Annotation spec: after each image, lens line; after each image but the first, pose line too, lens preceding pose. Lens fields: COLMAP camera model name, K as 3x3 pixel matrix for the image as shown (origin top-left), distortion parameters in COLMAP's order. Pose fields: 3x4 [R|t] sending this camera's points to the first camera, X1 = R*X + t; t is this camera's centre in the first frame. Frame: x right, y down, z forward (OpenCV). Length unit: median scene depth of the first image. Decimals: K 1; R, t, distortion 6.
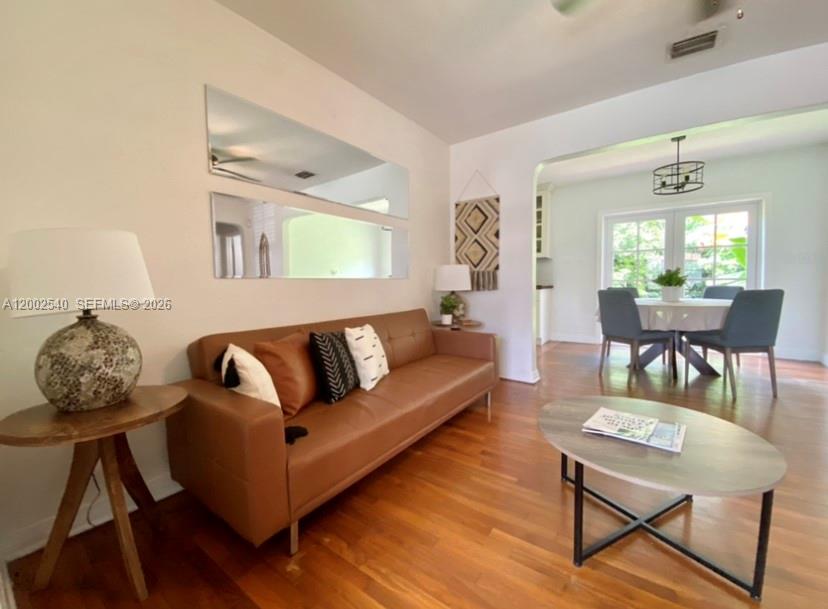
lens RADIAL K [[337.5, 0, 415.9], [0, 337.5, 302.2], [0, 0, 1]] dist [0.035357, -0.027652]
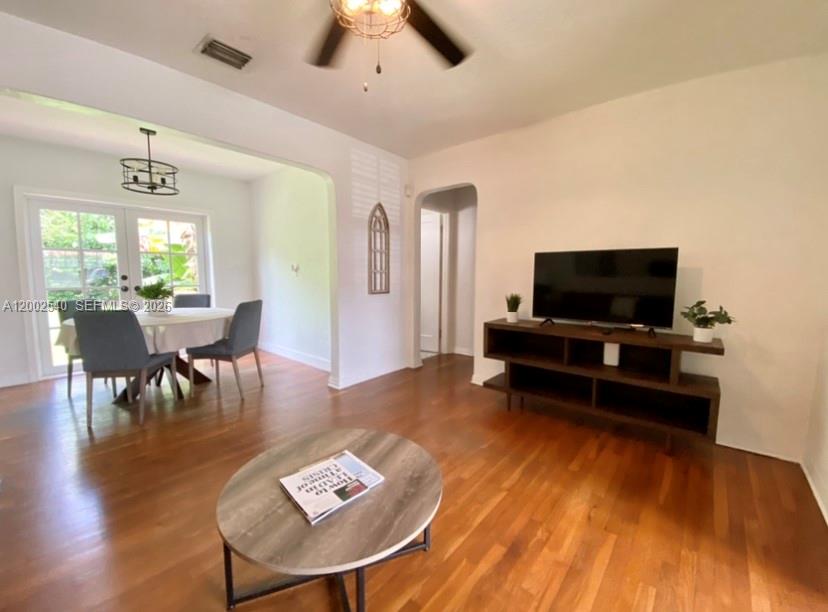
lens RADIAL K [[337.5, 0, 415.9], [0, 337.5, 303.7], [0, 0, 1]] dist [0.035357, -0.027652]
pose [[0.077911, -0.071342, 0.994404, -0.095180], [0.048292, 0.996536, 0.067711, -0.067566], [-0.995790, 0.042747, 0.081087, 0.281381]]
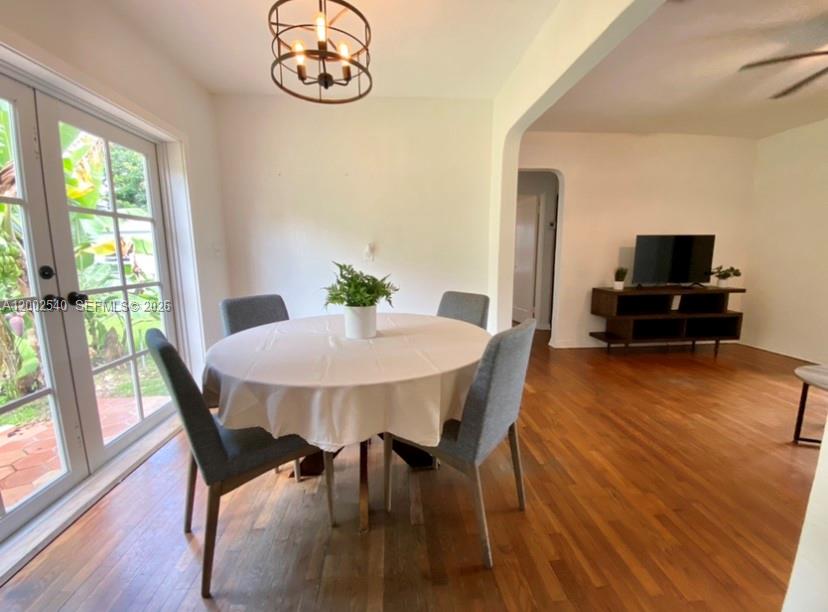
lens RADIAL K [[337.5, 0, 415.9], [0, 337.5, 303.7], [0, 0, 1]] dist [0.035357, -0.027652]
pose [[-0.645391, -0.091092, 0.758402, 0.383439], [0.060516, 0.983645, 0.169645, -0.138298], [-0.761452, 0.155383, -0.629323, 1.393512]]
